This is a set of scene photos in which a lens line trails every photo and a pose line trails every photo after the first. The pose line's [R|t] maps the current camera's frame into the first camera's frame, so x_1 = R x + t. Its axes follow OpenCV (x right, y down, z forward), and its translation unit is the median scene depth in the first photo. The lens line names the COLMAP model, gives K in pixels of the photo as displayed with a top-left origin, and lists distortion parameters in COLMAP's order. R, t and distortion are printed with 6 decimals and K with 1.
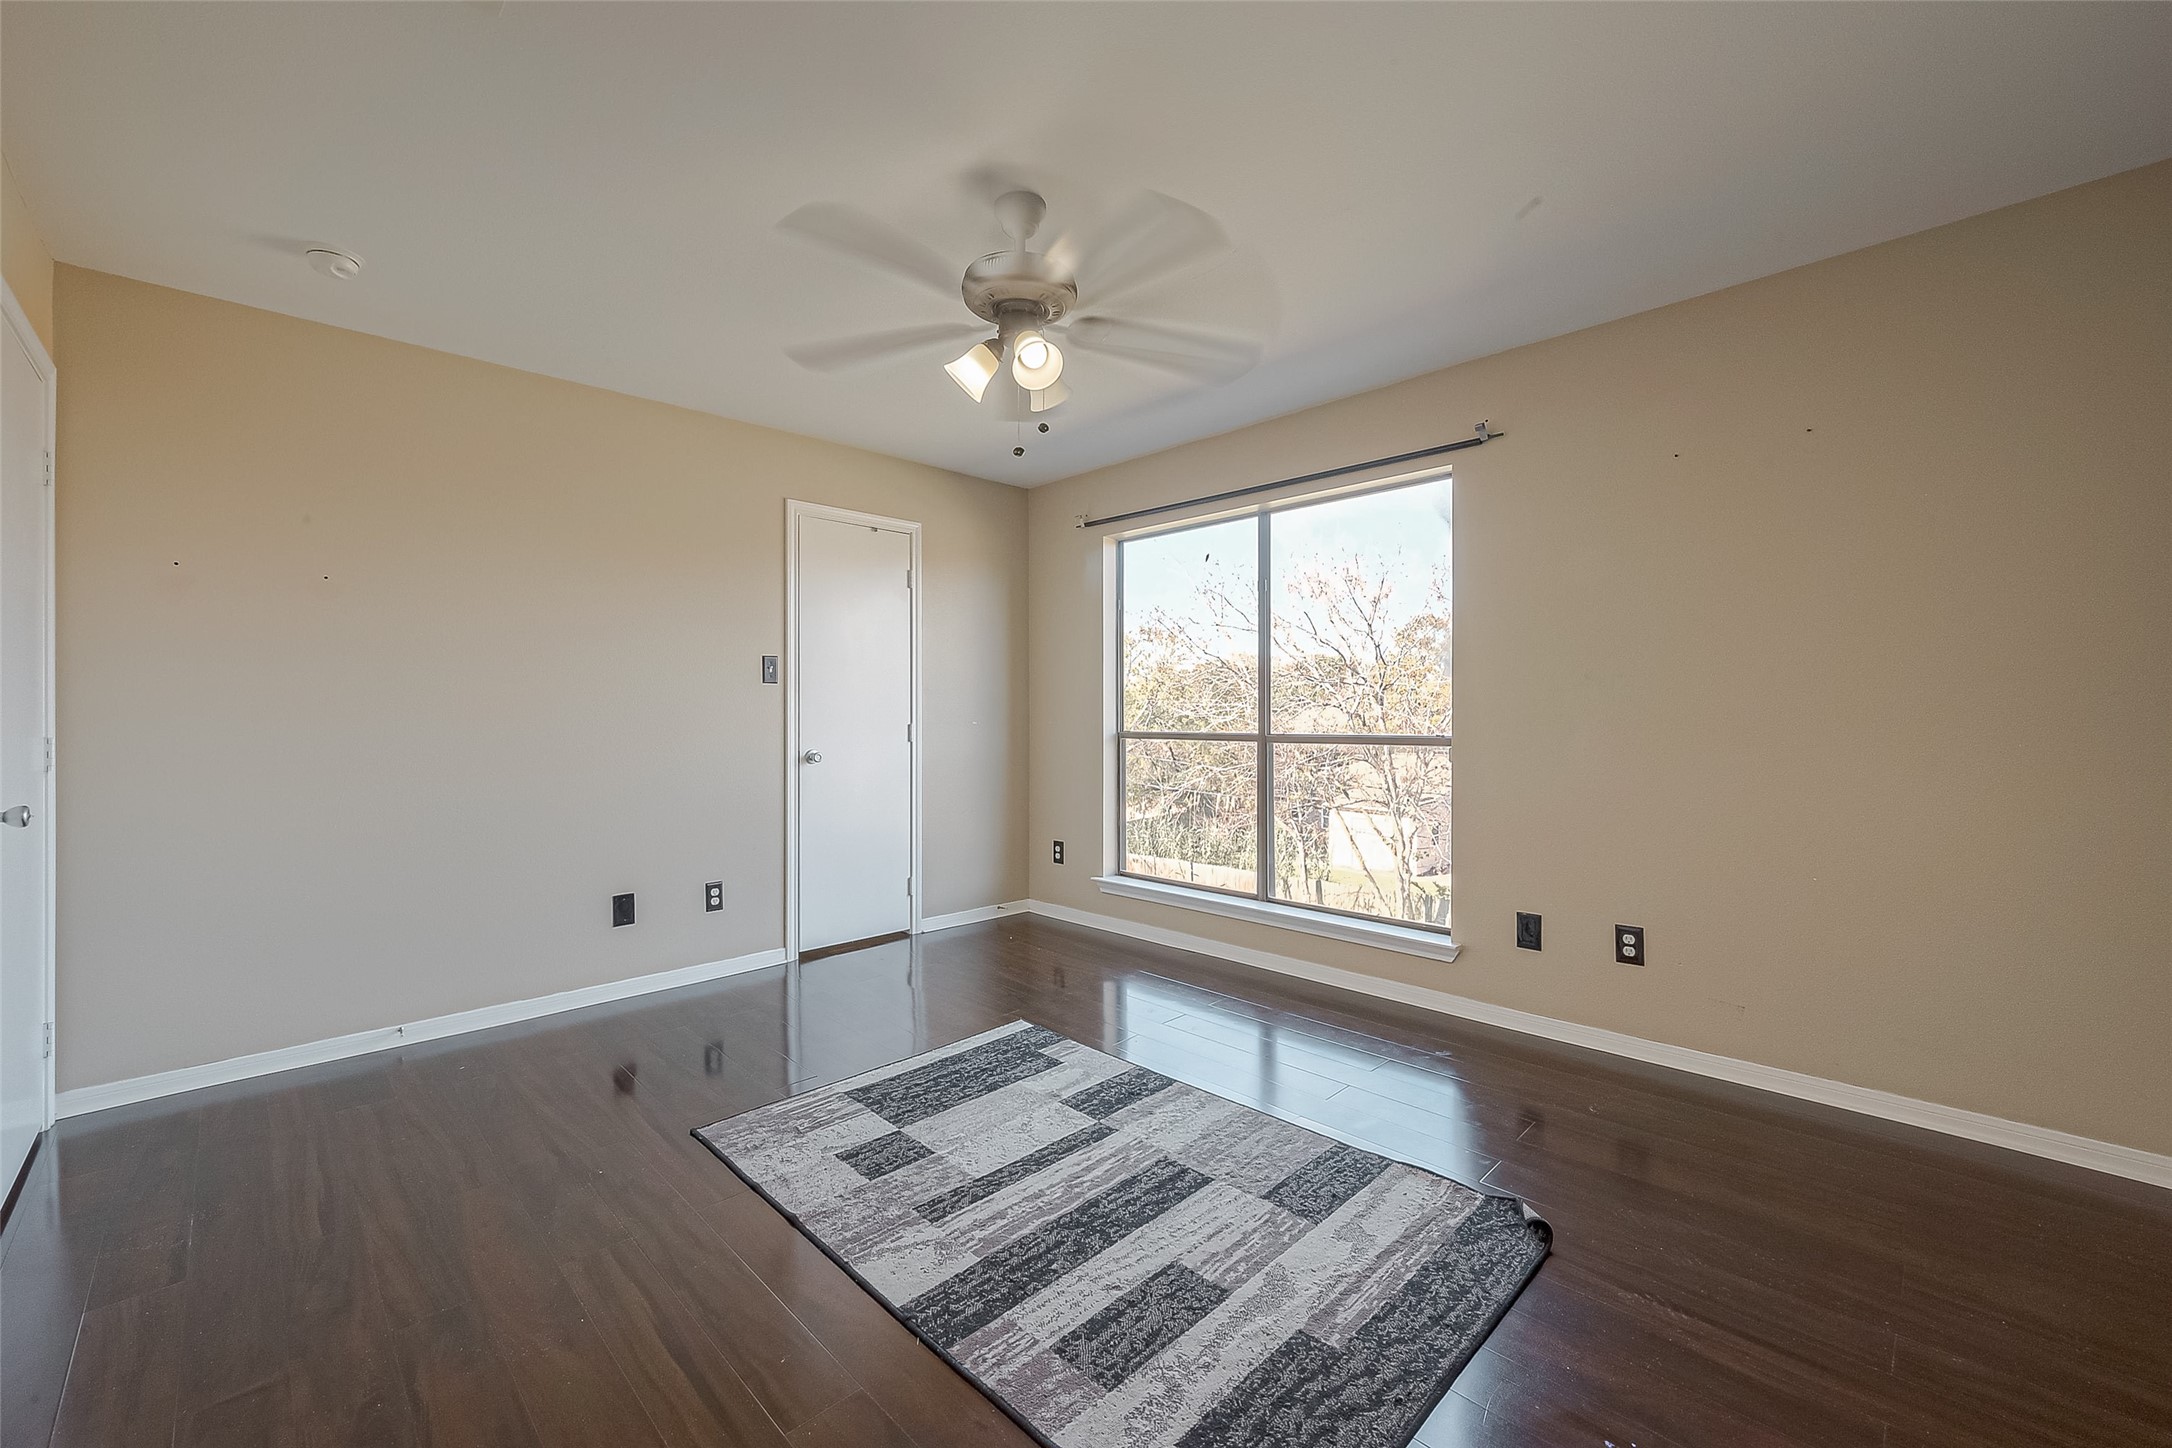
lens RADIAL K [[884.1, 0, 1106.9], [0, 884.1, 733.2], [0, 0, 1]] dist [0.001172, -0.000052]
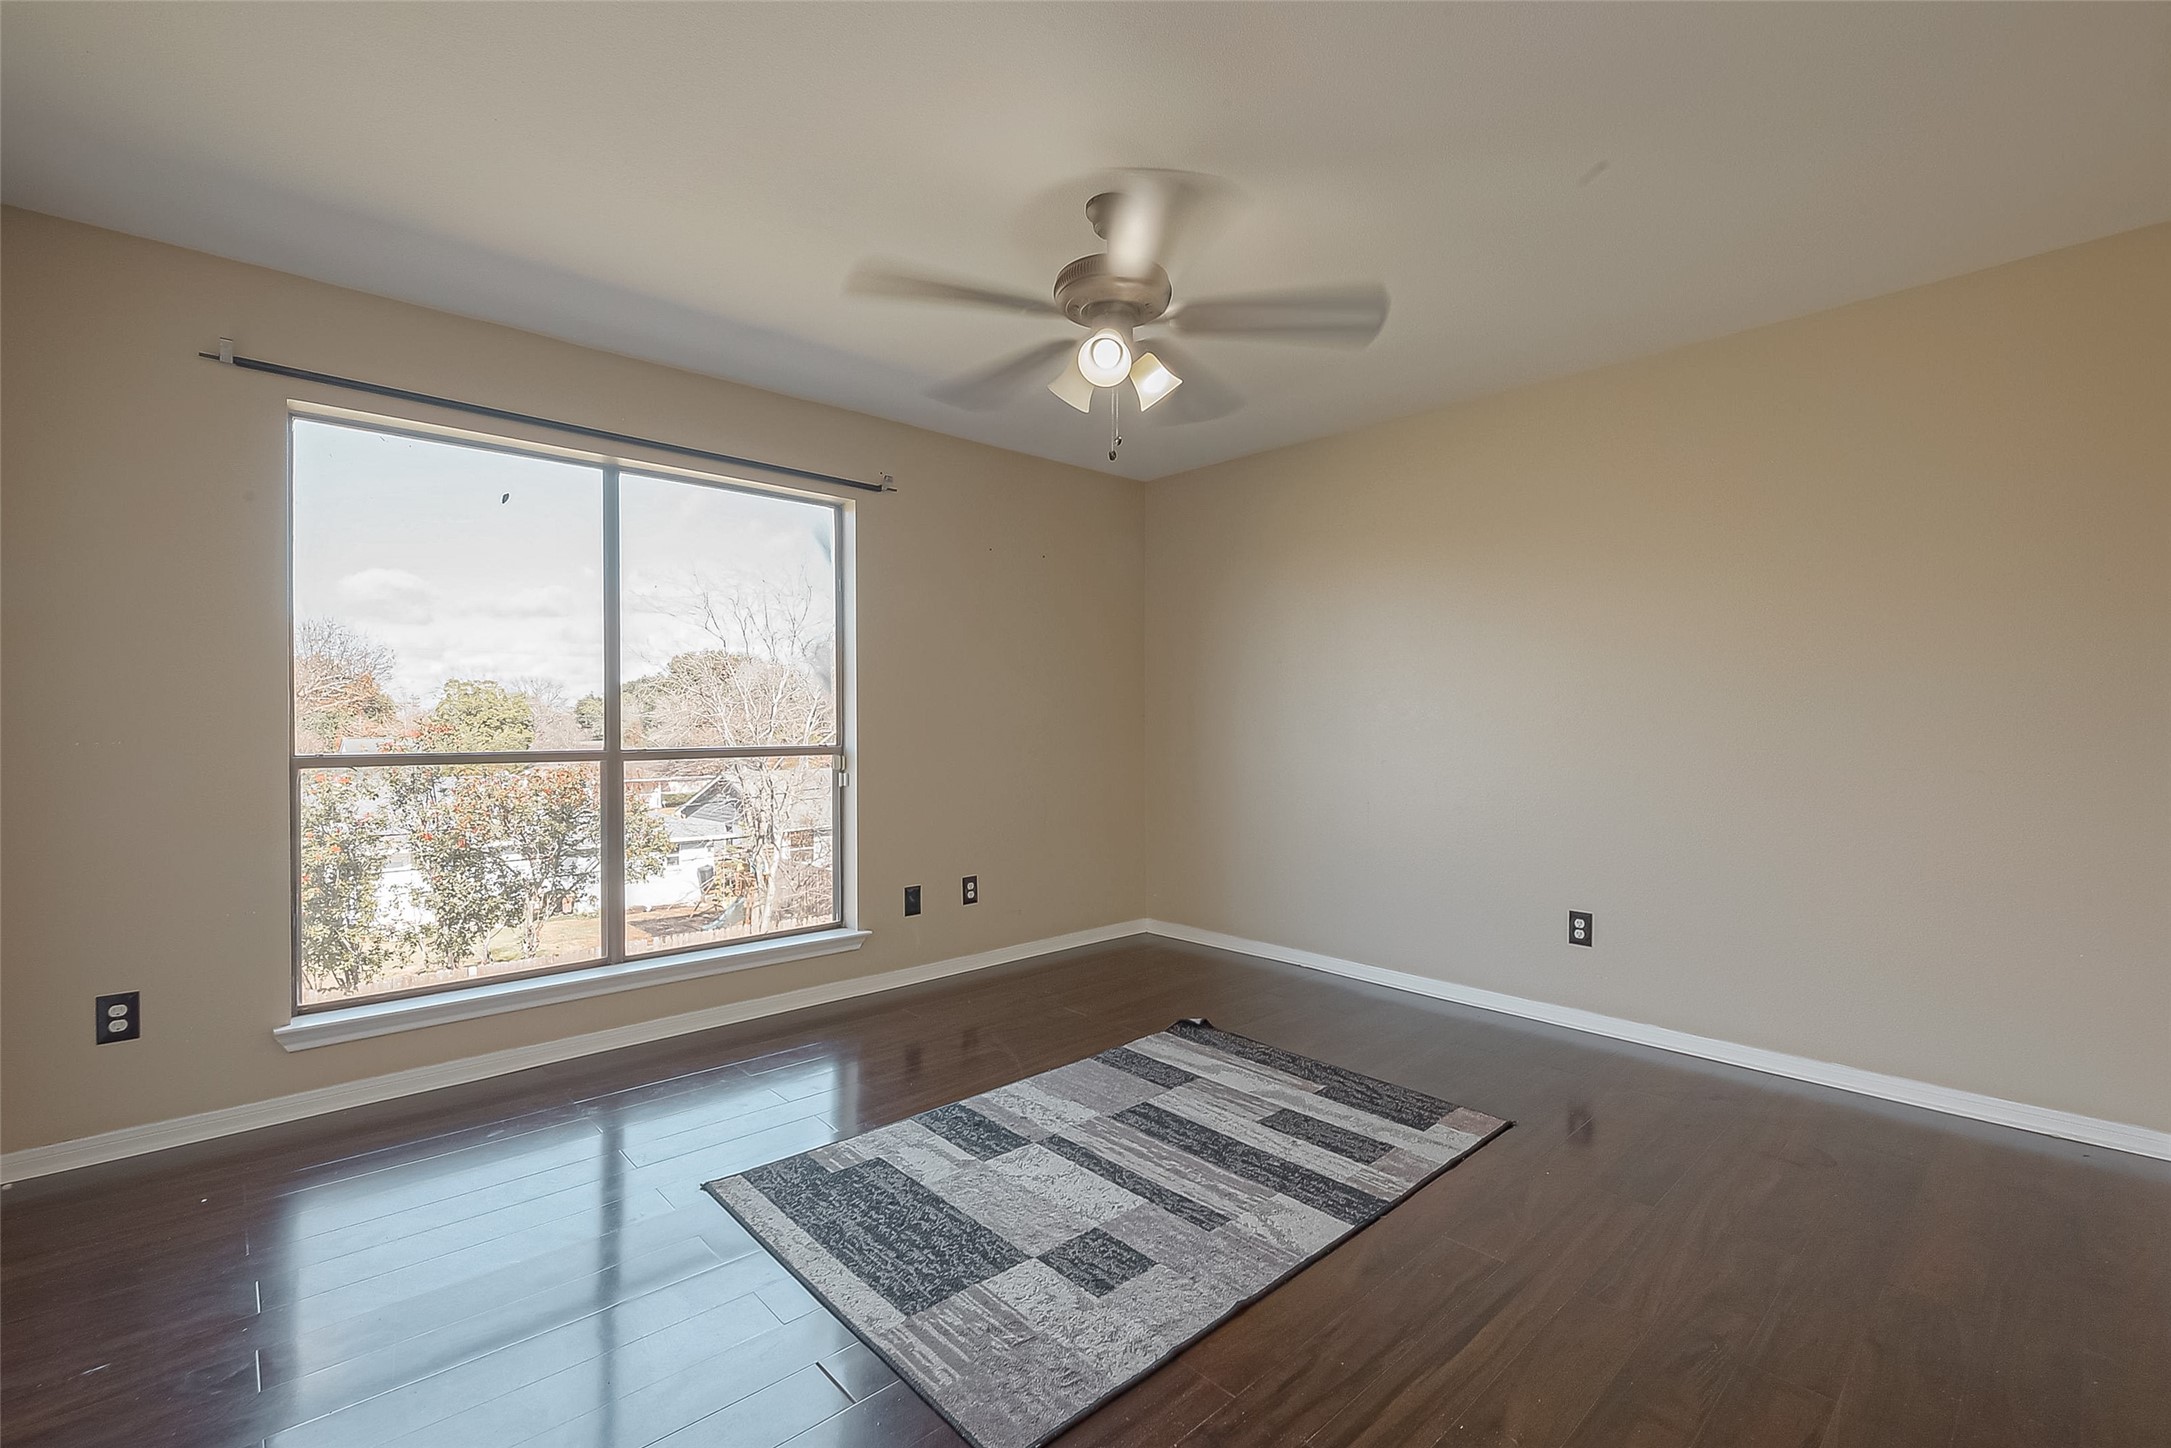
lens RADIAL K [[921.2, 0, 1085.7], [0, 921.2, 750.6], [0, 0, 1]] dist [0.000959, 0.000135]
pose [[0.043674, -0.027243, 0.998674, -1.098581], [0.022627, 0.999399, 0.026273, -0.019373], [-0.998790, 0.021449, 0.044264, 0.968875]]
